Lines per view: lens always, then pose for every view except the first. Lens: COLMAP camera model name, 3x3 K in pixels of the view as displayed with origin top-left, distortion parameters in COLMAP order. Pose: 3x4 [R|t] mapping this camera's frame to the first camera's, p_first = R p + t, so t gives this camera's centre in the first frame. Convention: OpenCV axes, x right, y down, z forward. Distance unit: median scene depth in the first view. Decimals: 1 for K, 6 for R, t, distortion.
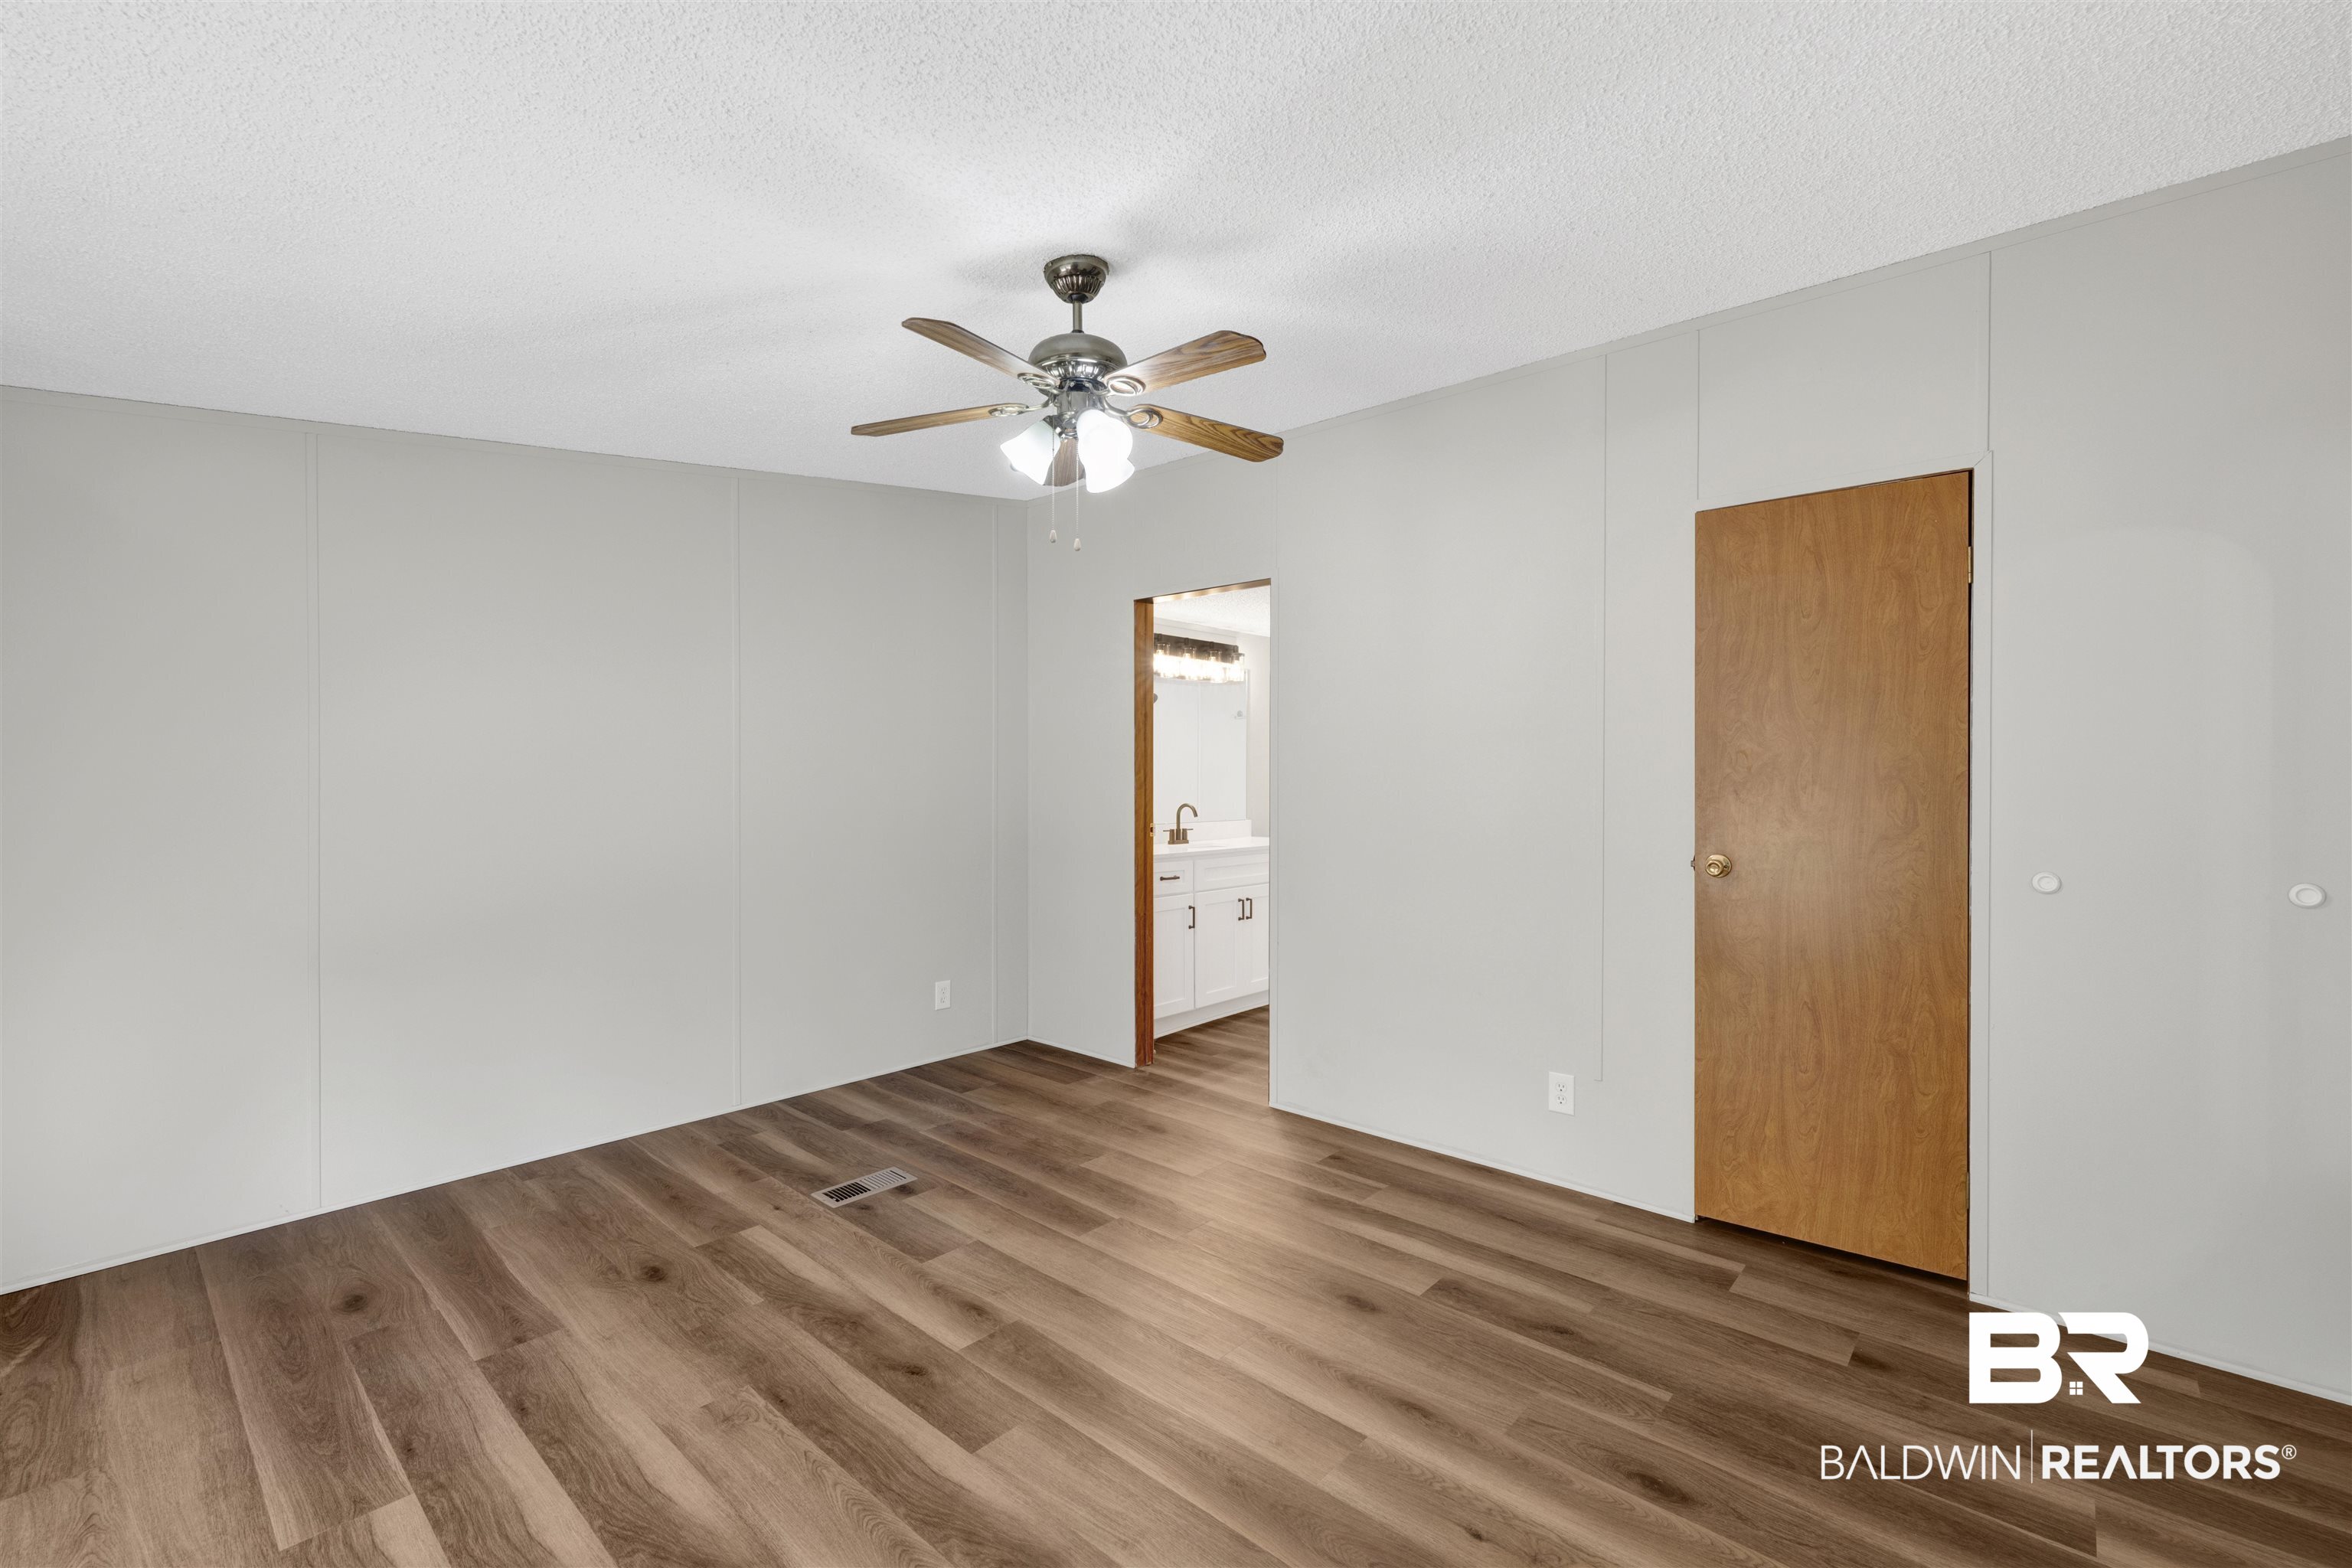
lens RADIAL K [[1004.7, 0, 1167.7], [0, 1004.7, 776.2], [0, 0, 1]] dist [-0.003100, -0.000072]
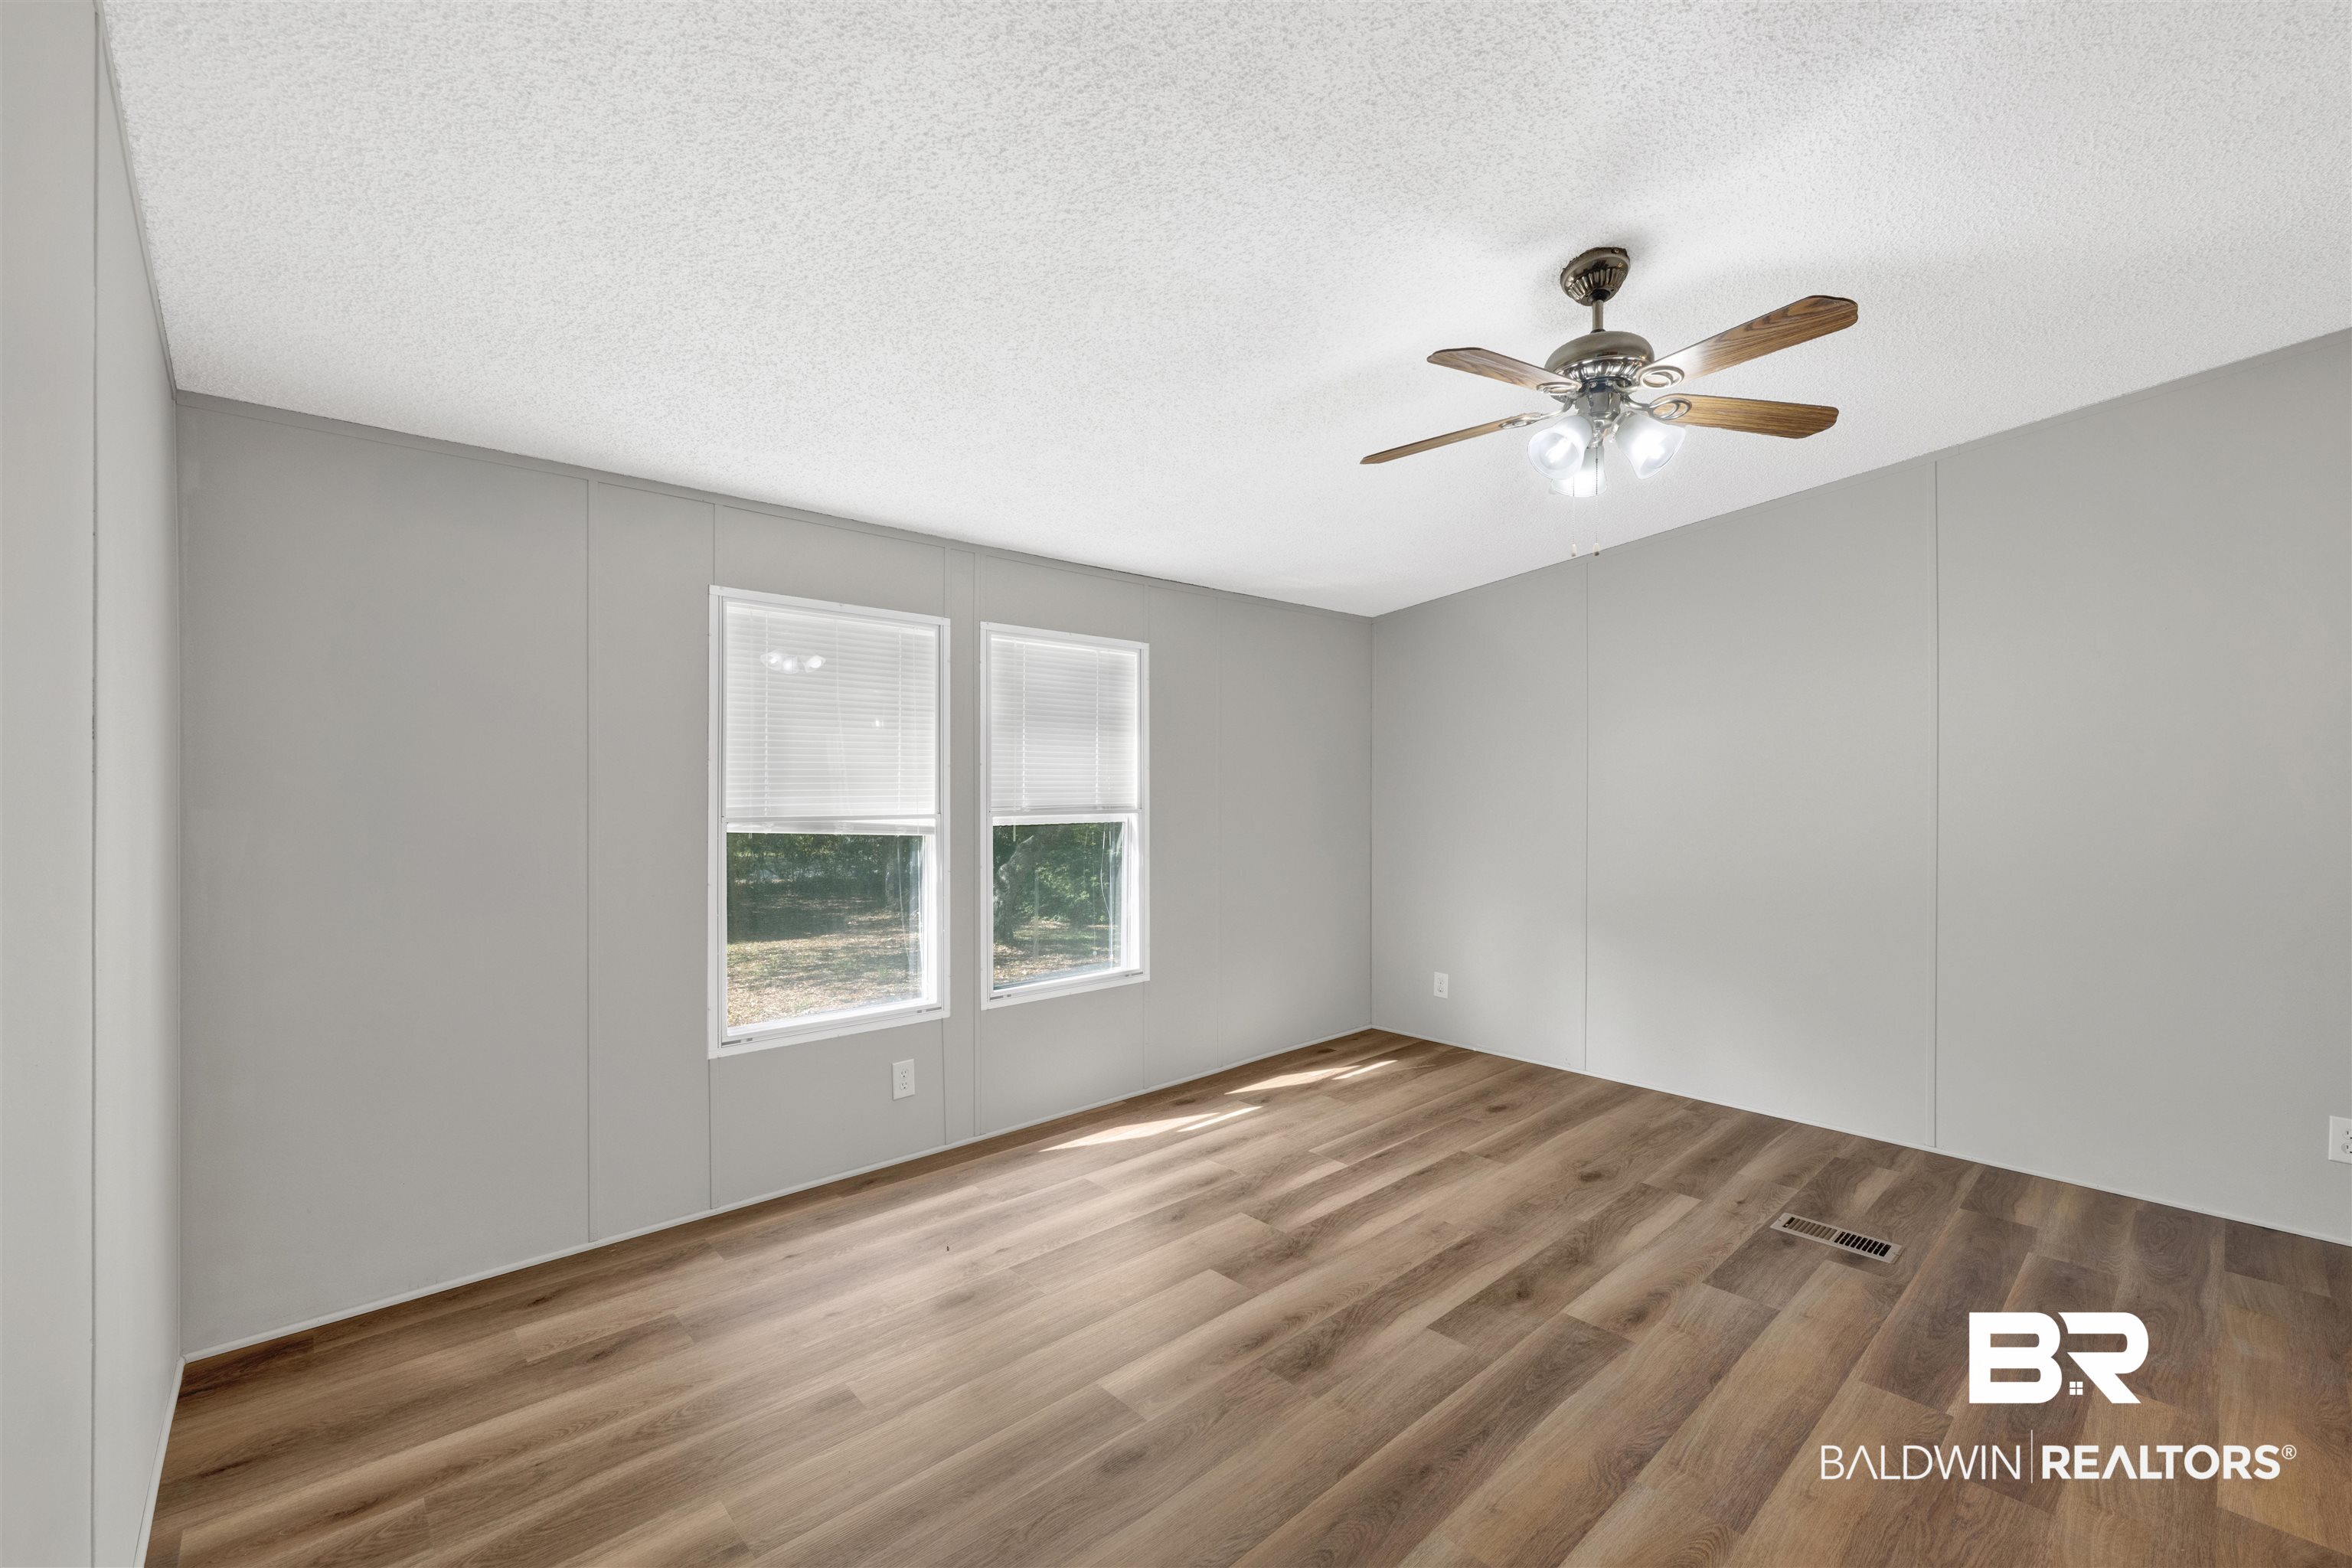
lens RADIAL K [[955.7, 0, 1167.5], [0, 955.7, 787.5], [0, 0, 1]] dist [-0.011656, 0.000399]
pose [[-0.098649, 0.002032, -0.995120, 0.682042], [-0.003212, 0.999992, 0.002360, 0.000103], [0.995117, 0.003429, -0.098642, 0.531684]]
